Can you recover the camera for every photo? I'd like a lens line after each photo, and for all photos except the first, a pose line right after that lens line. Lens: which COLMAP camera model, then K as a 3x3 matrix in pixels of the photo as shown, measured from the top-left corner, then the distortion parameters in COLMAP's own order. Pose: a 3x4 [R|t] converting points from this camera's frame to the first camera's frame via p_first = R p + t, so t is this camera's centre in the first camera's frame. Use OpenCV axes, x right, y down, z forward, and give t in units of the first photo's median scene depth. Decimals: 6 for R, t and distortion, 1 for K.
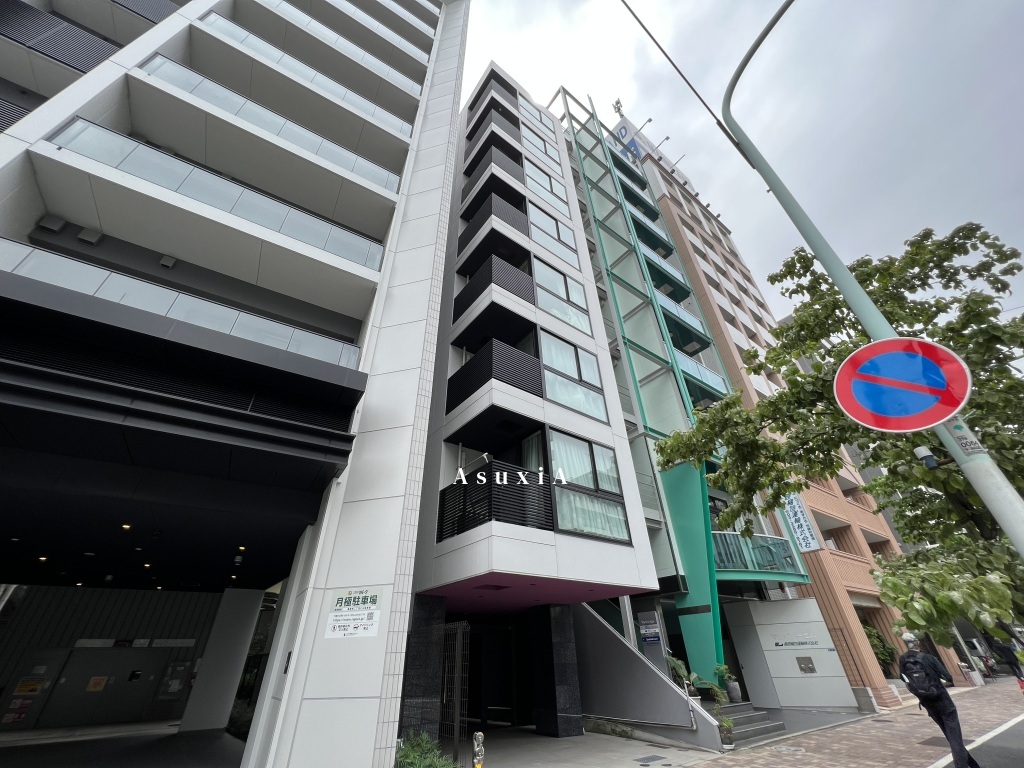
lens RADIAL K [[408.9, 0, 510.7], [0, 408.9, 381.6], [0, 0, 1]] dist [-0.002085, -0.000033]
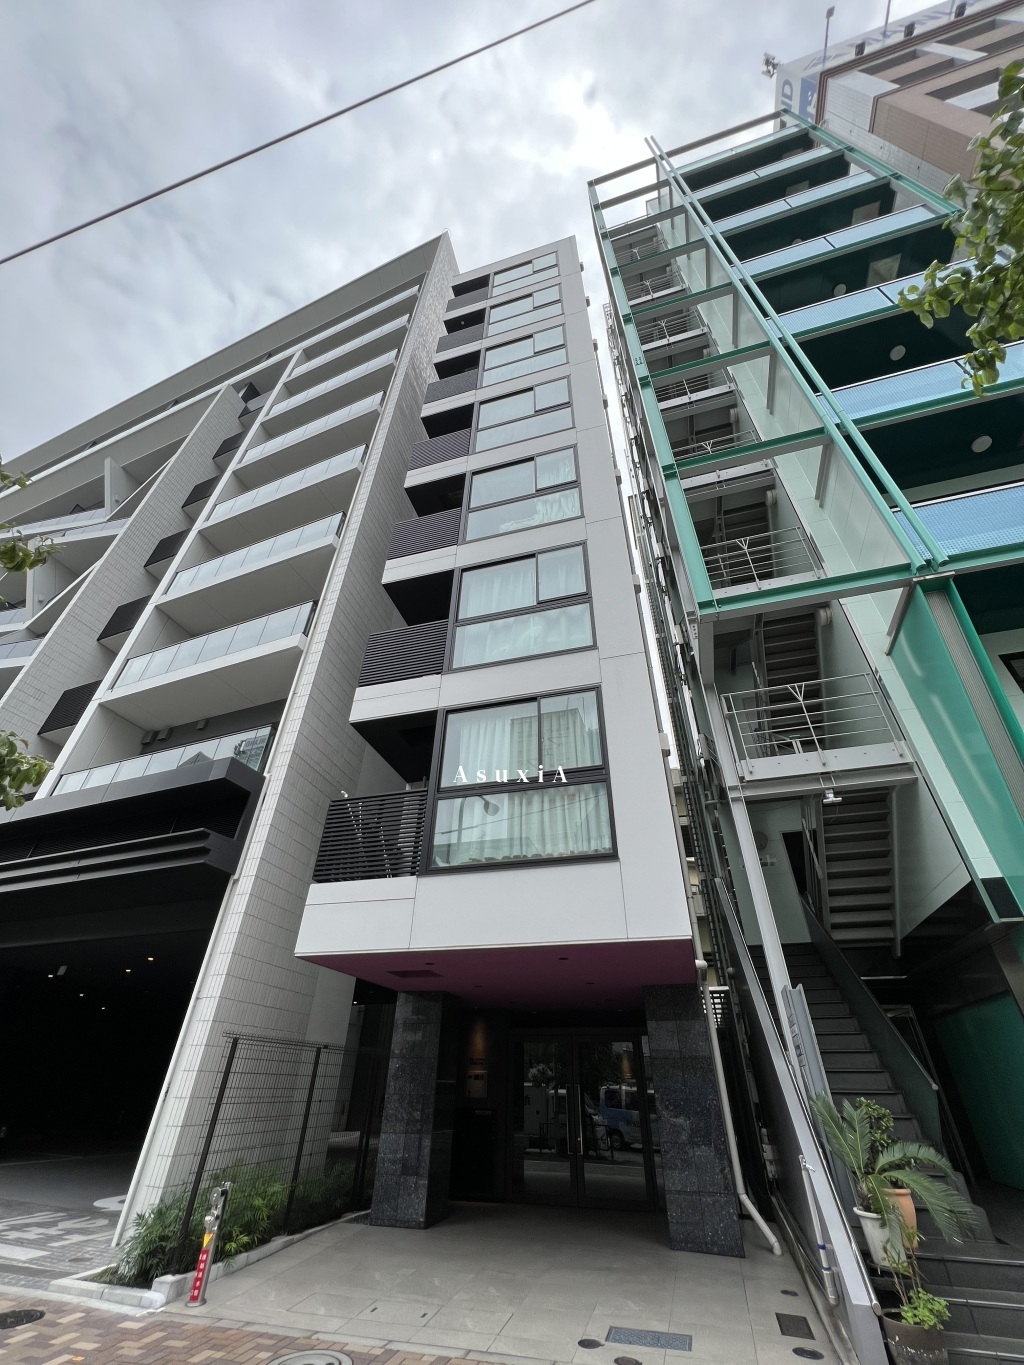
lens RADIAL K [[549.7, 0, 513.0], [0, 549.7, 678.0], [0, 0, 1]] dist [-0.000585, -0.000055]
pose [[0.599854, -0.456816, -0.656882, 0.754259], [0.431158, 0.876146, -0.215573, 0.298887], [0.674002, -0.153908, 0.722519, 0.468923]]
